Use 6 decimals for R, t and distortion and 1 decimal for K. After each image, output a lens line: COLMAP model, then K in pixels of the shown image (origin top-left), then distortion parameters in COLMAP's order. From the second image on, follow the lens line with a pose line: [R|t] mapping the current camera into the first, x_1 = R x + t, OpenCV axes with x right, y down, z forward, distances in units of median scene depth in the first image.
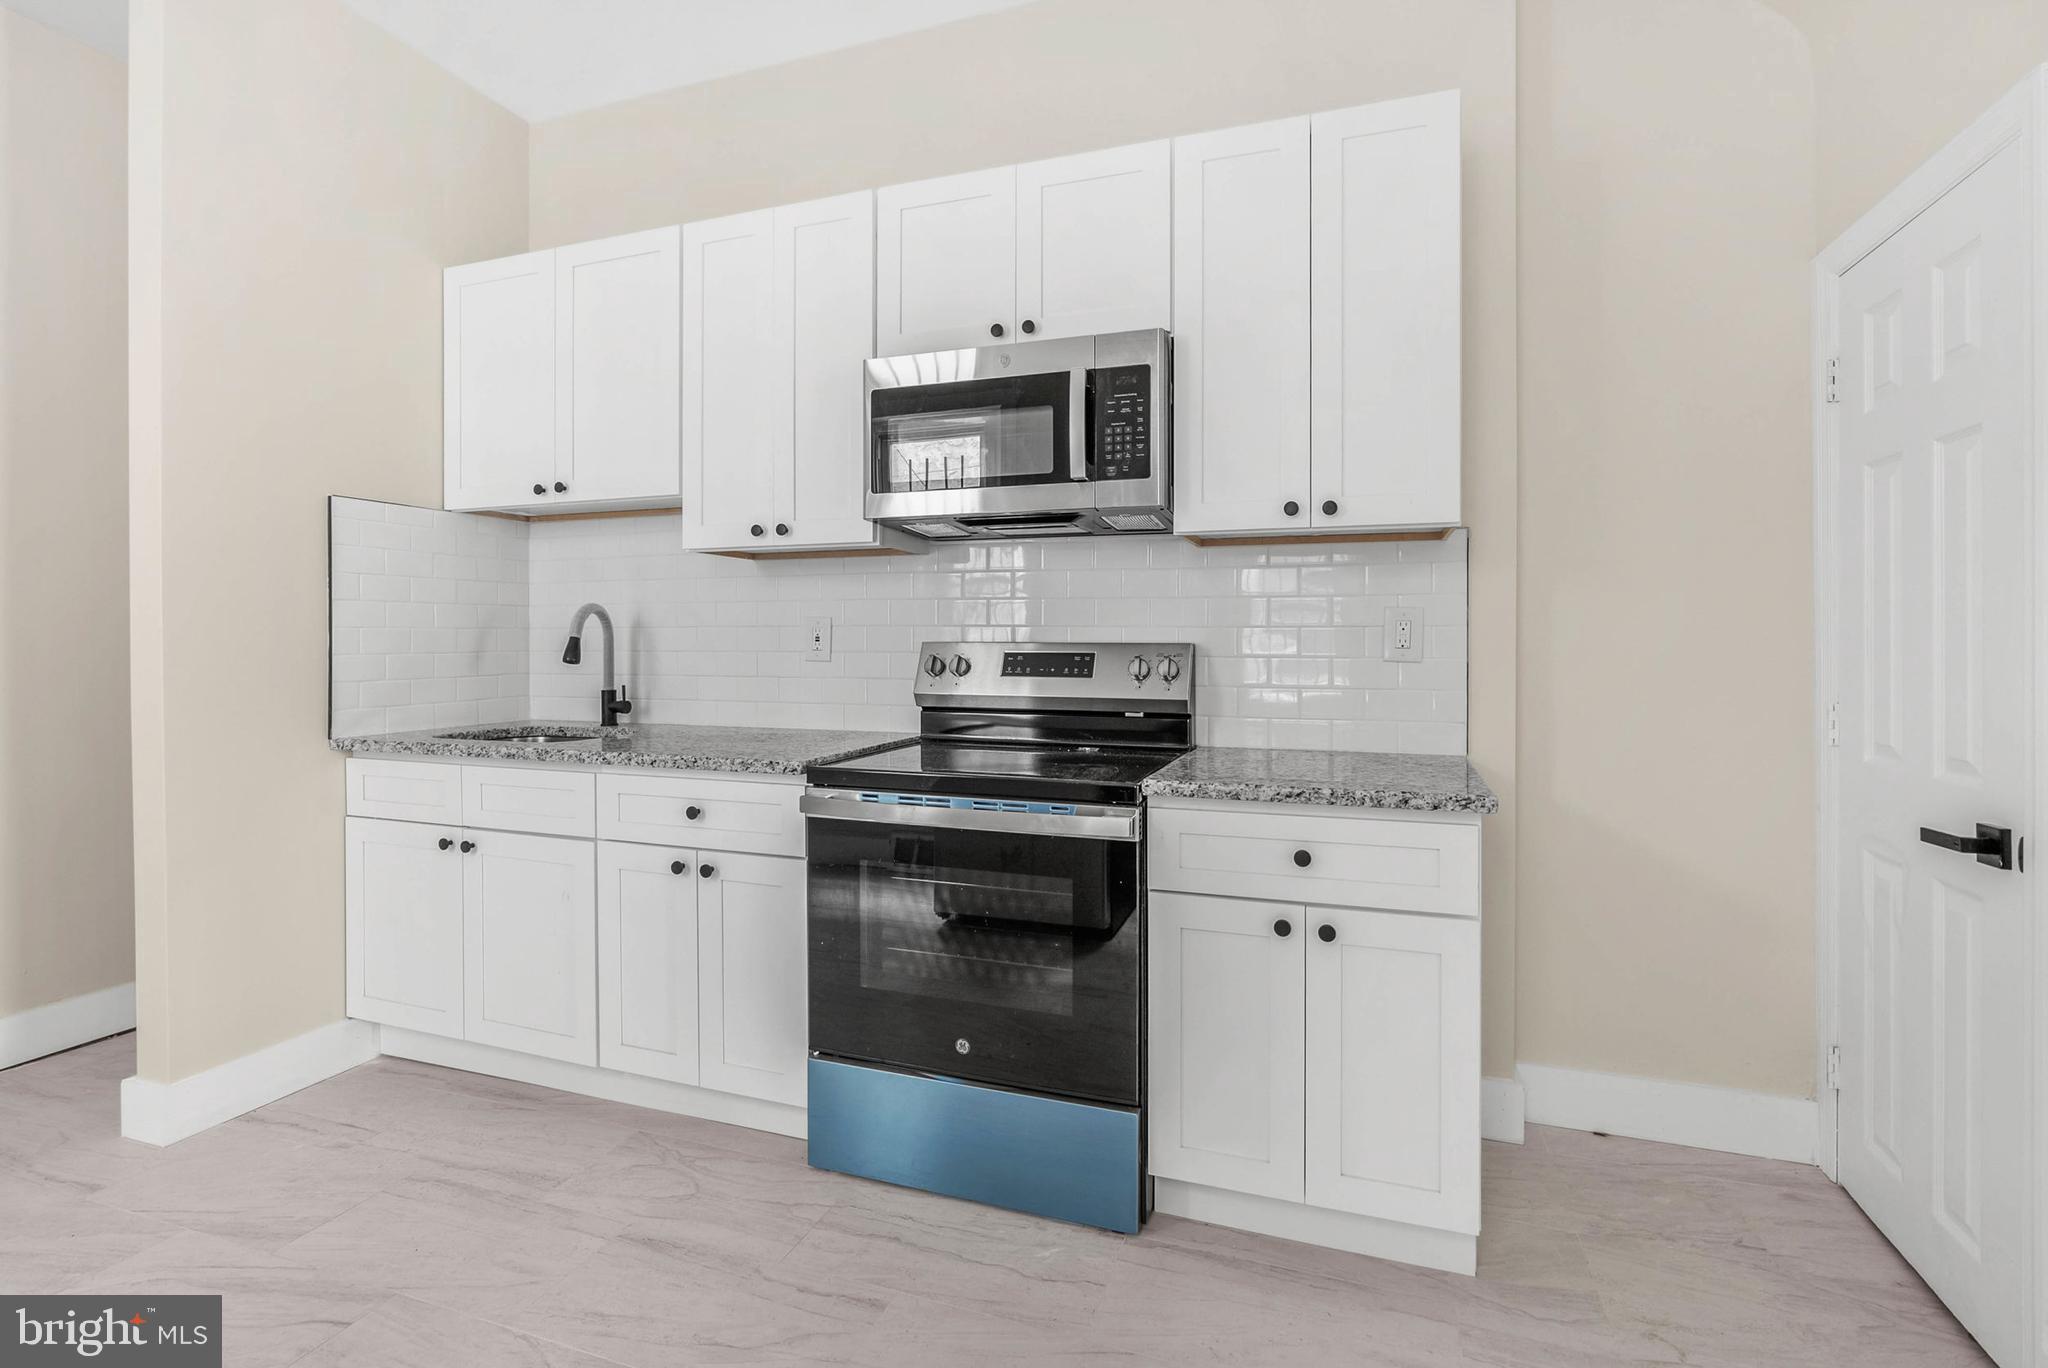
lens RADIAL K [[935.2, 0, 1035.5], [0, 935.2, 669.8], [0, 0, 1]] dist [-0.002625, 0.001296]
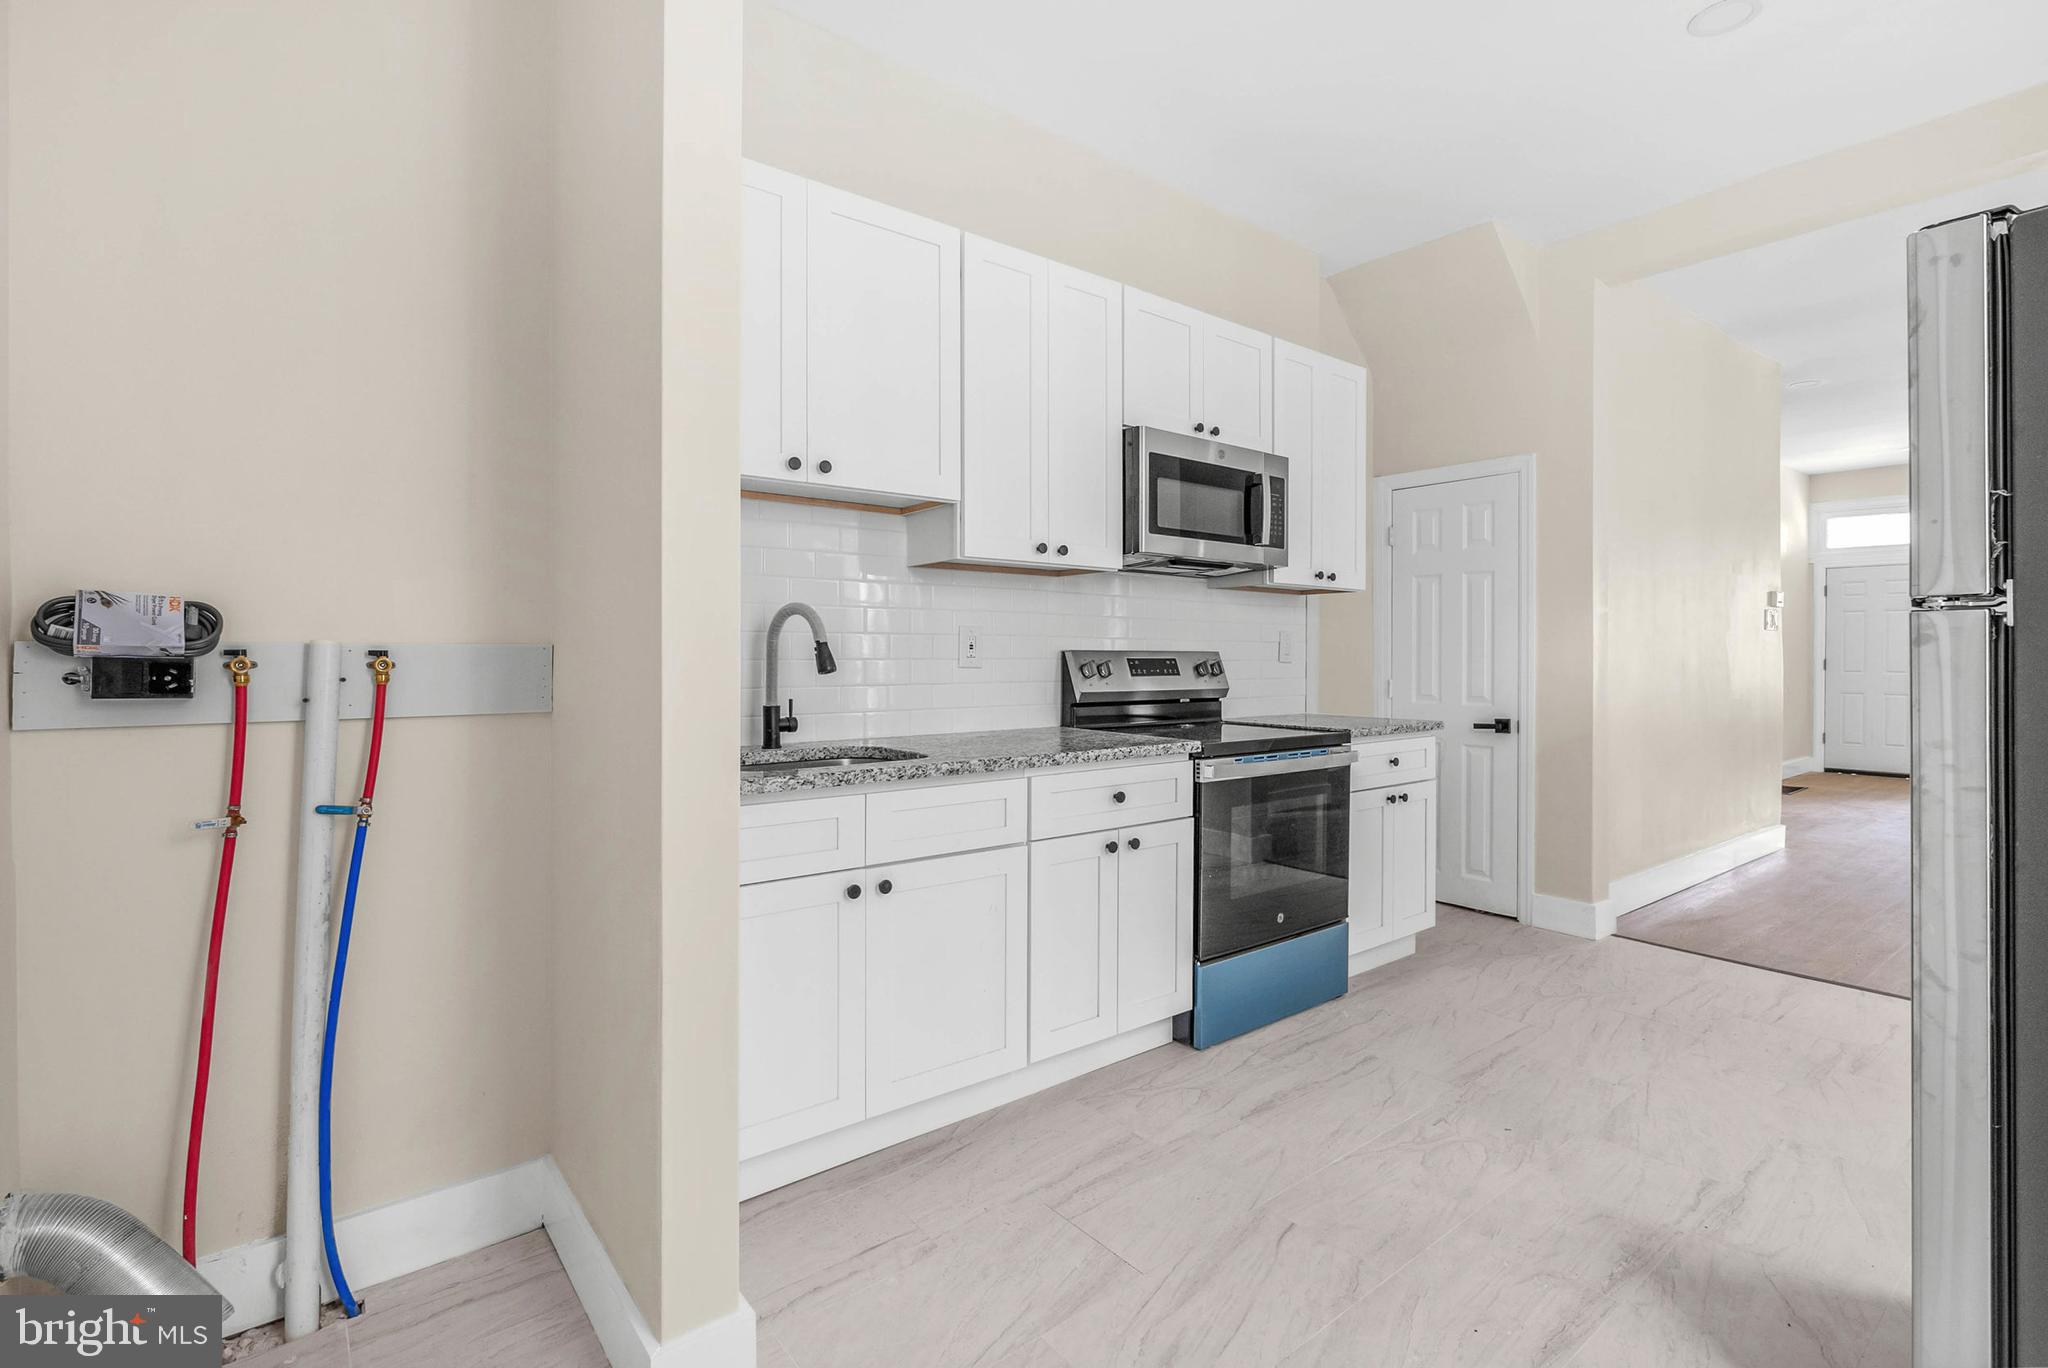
lens RADIAL K [[945.0, 0, 1021.9], [0, 945.0, 693.9], [0, 0, 1]] dist [-0.002443, 0.000228]
pose [[0.534113, -0.034711, 0.844700, -1.437411], [0.023744, 0.999379, 0.026053, -0.007971], [-0.845080, 0.006141, 0.534605, 0.487830]]
